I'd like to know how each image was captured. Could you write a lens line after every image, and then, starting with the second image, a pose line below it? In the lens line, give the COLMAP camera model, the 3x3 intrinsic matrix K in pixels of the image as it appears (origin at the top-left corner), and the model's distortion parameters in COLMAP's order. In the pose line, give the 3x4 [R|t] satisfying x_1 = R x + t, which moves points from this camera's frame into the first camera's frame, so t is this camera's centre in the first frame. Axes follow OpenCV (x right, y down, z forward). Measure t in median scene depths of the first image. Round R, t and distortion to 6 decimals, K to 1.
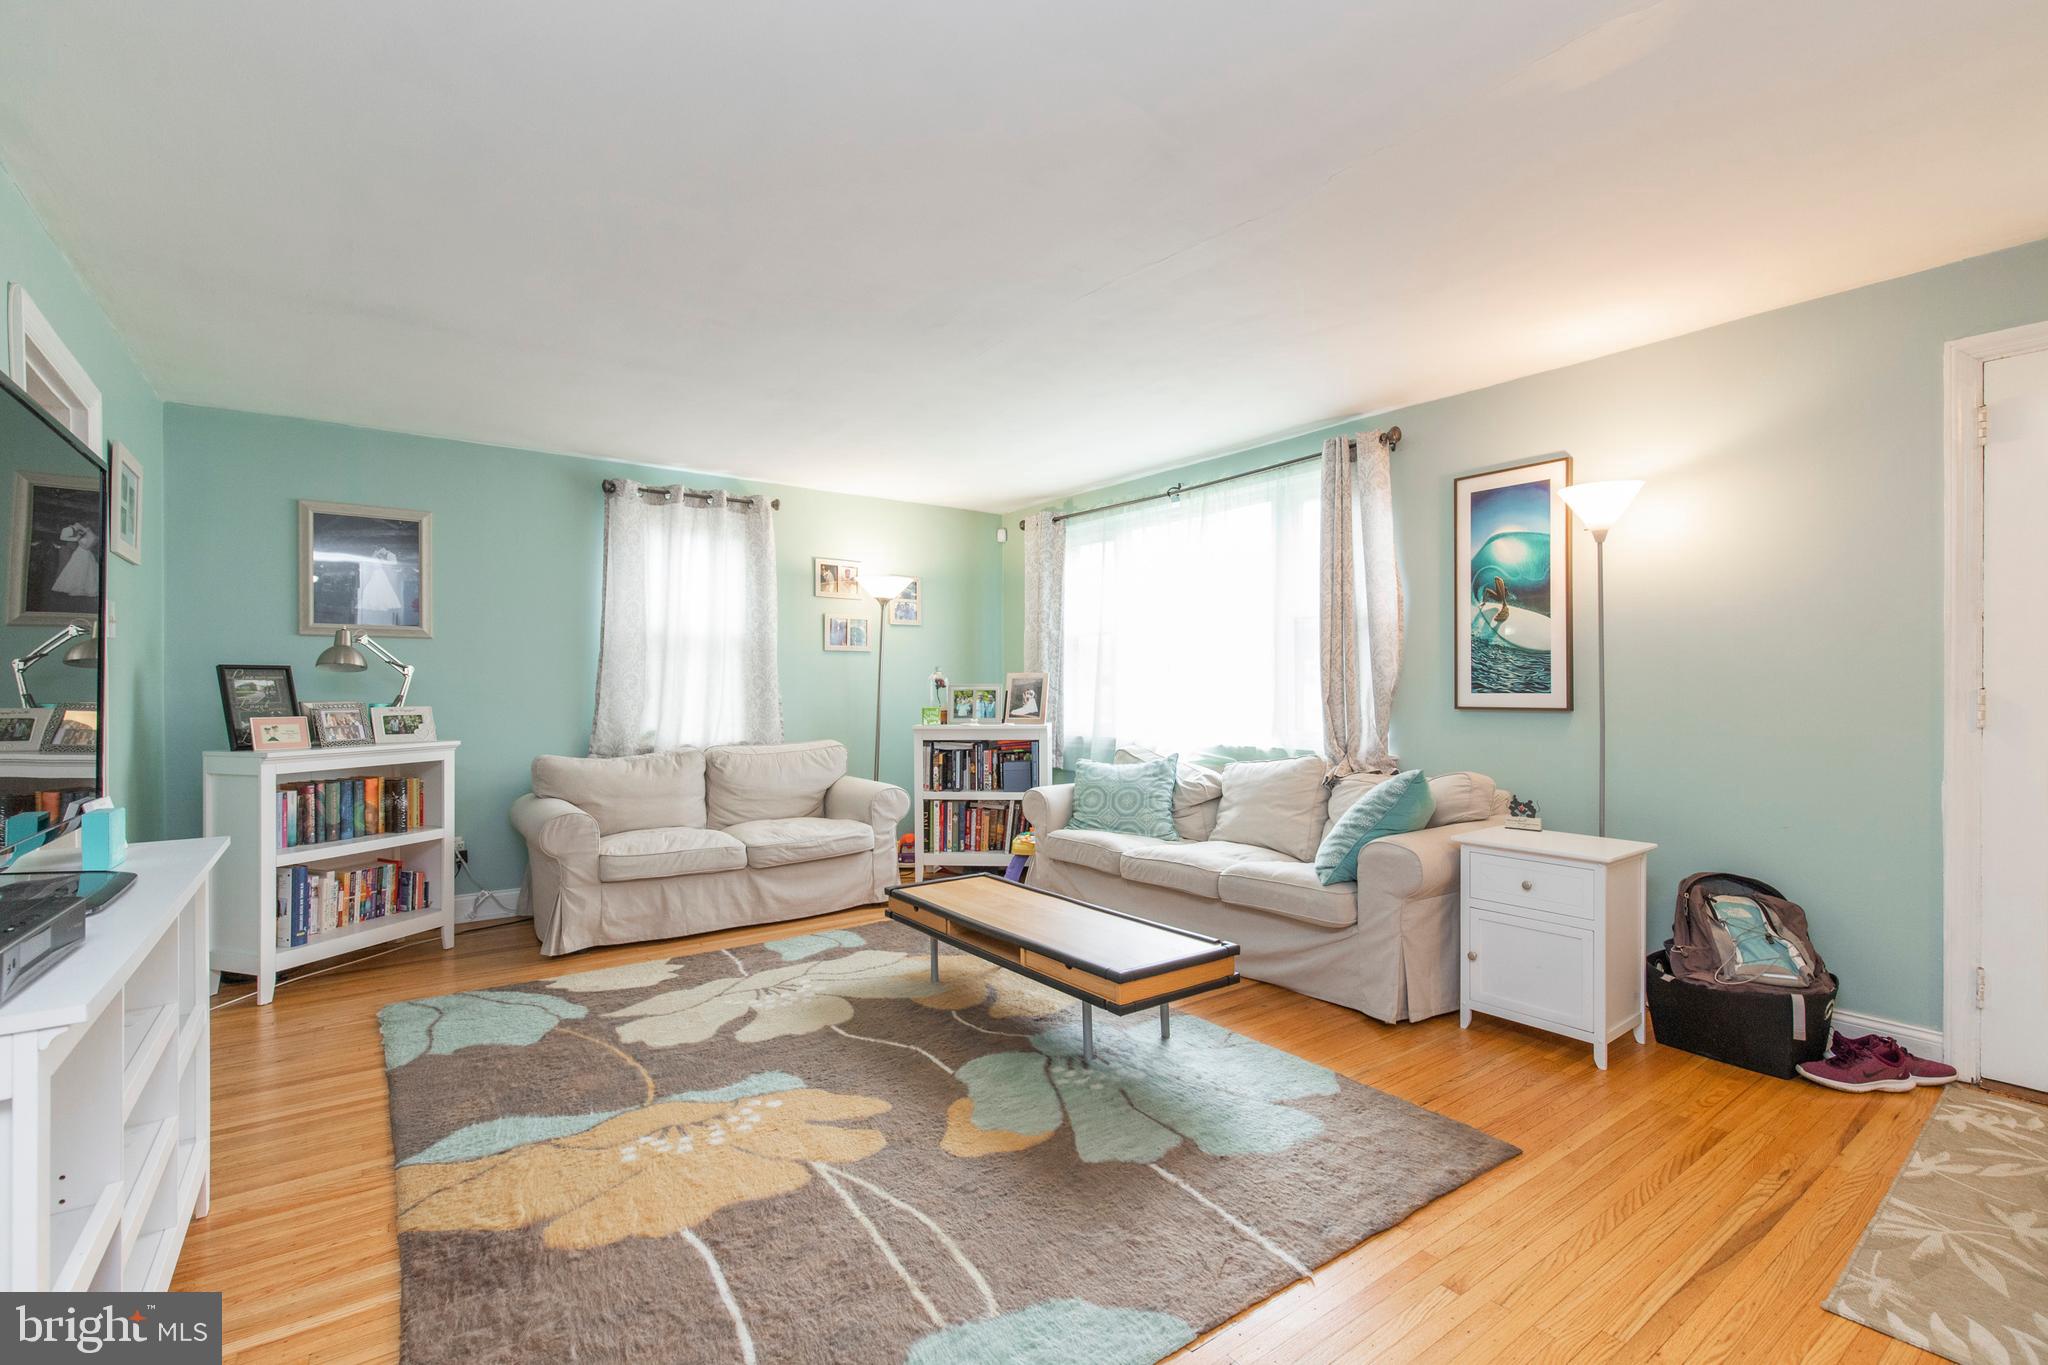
lens RADIAL K [[923.0, 0, 1024.0], [0, 923.0, 682.5], [0, 0, 1]] dist [0.014231, -0.000259]
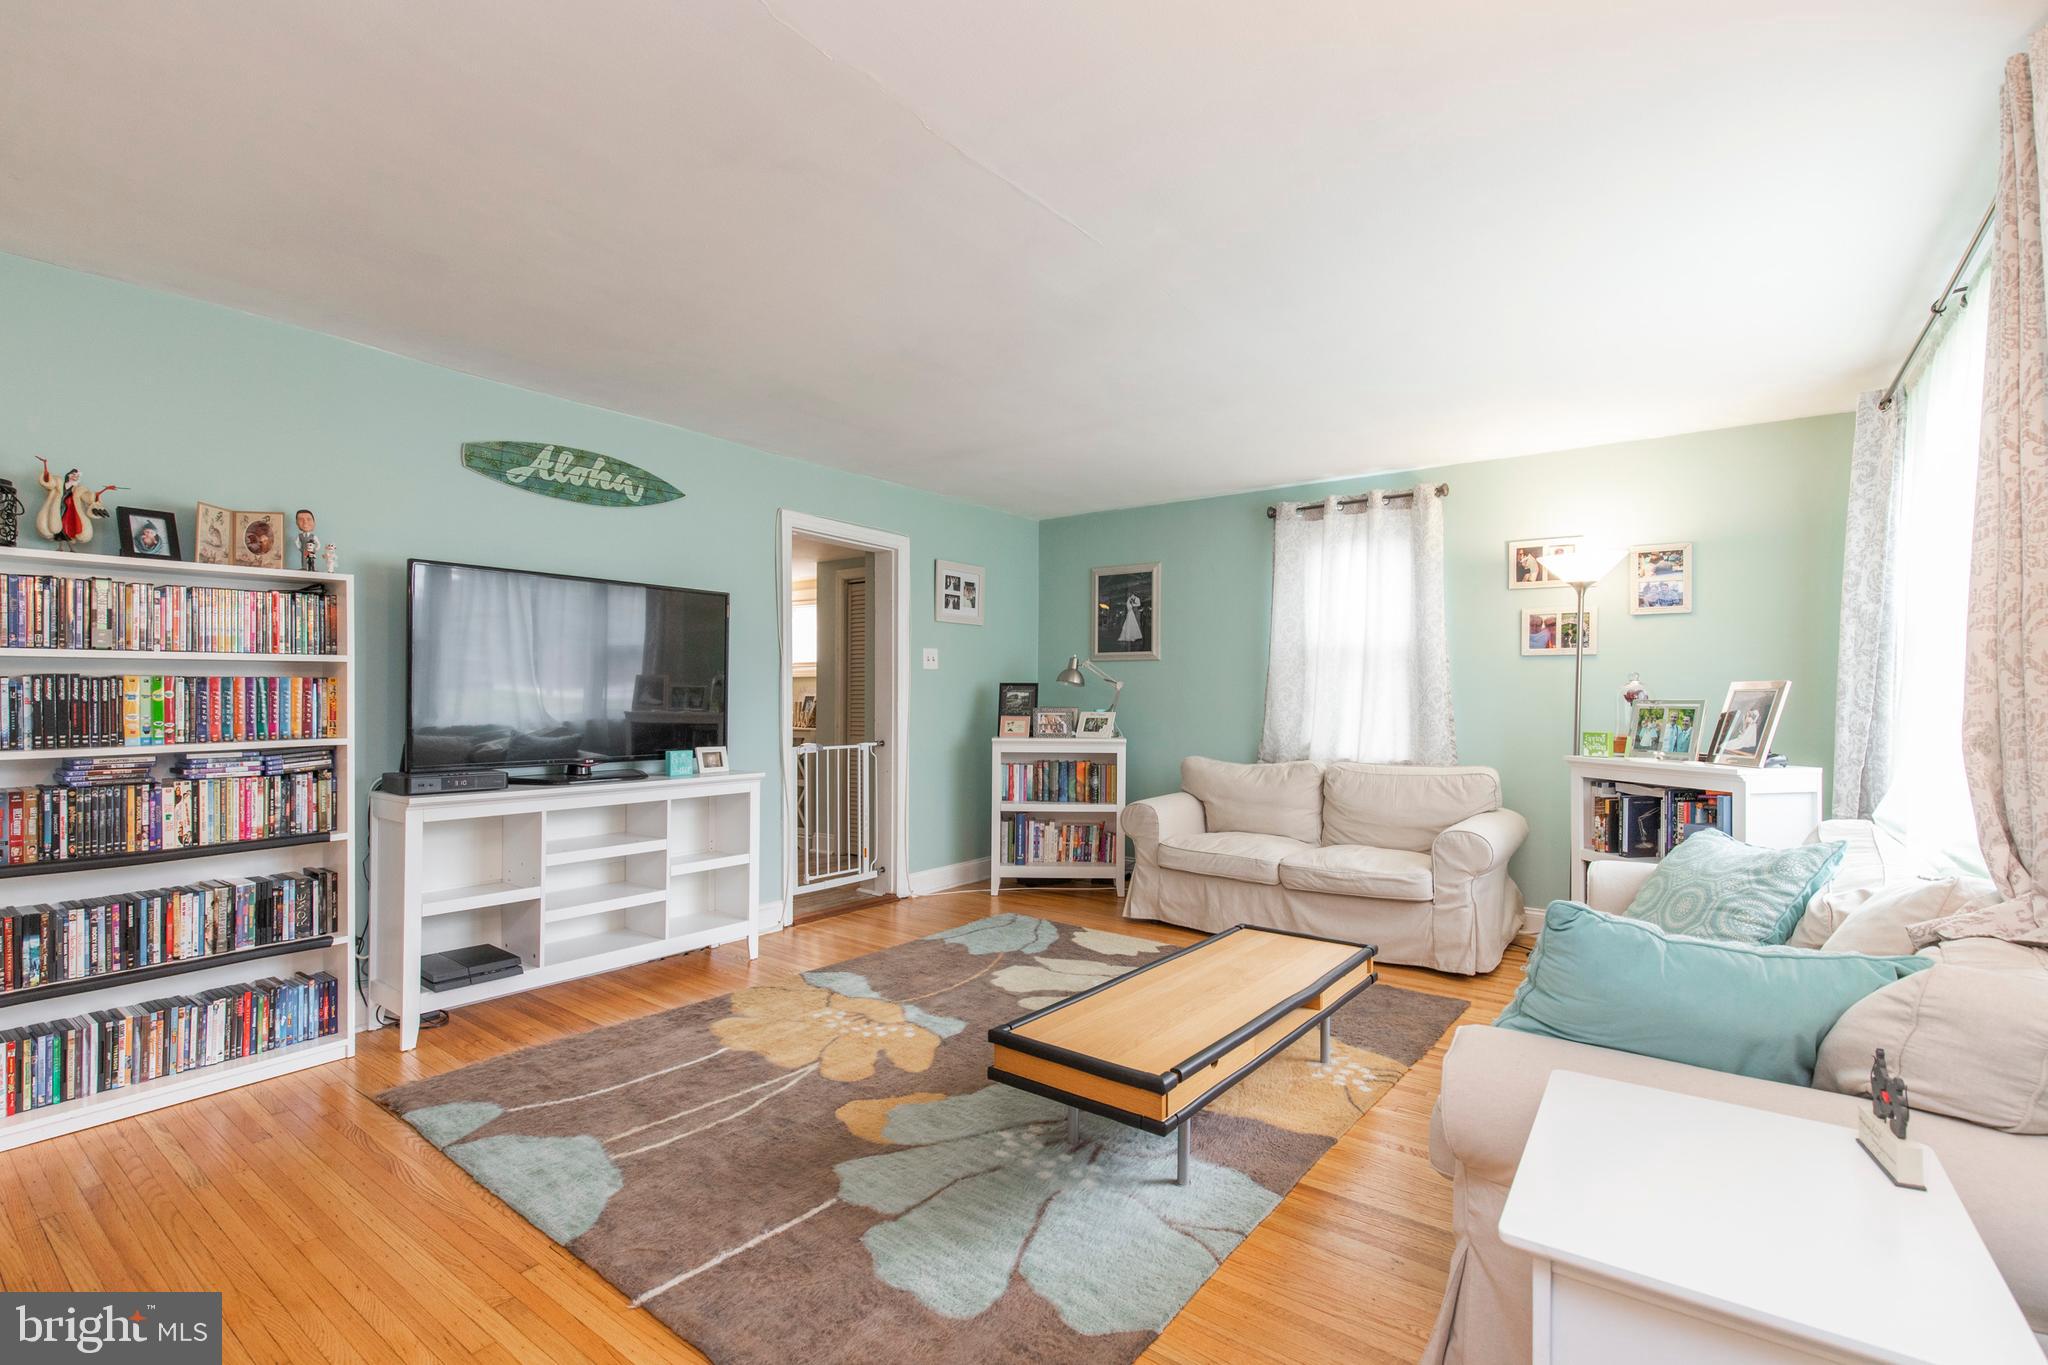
lens RADIAL K [[932.0, 0, 1027.6], [0, 932.0, 702.3], [0, 0, 1]] dist [0.003414, 0.000110]
pose [[0.284066, 0.011133, -0.958740, 0.629938], [-0.003487, 0.999938, 0.010578, -0.002386], [0.958798, 0.000338, 0.284087, 0.519485]]
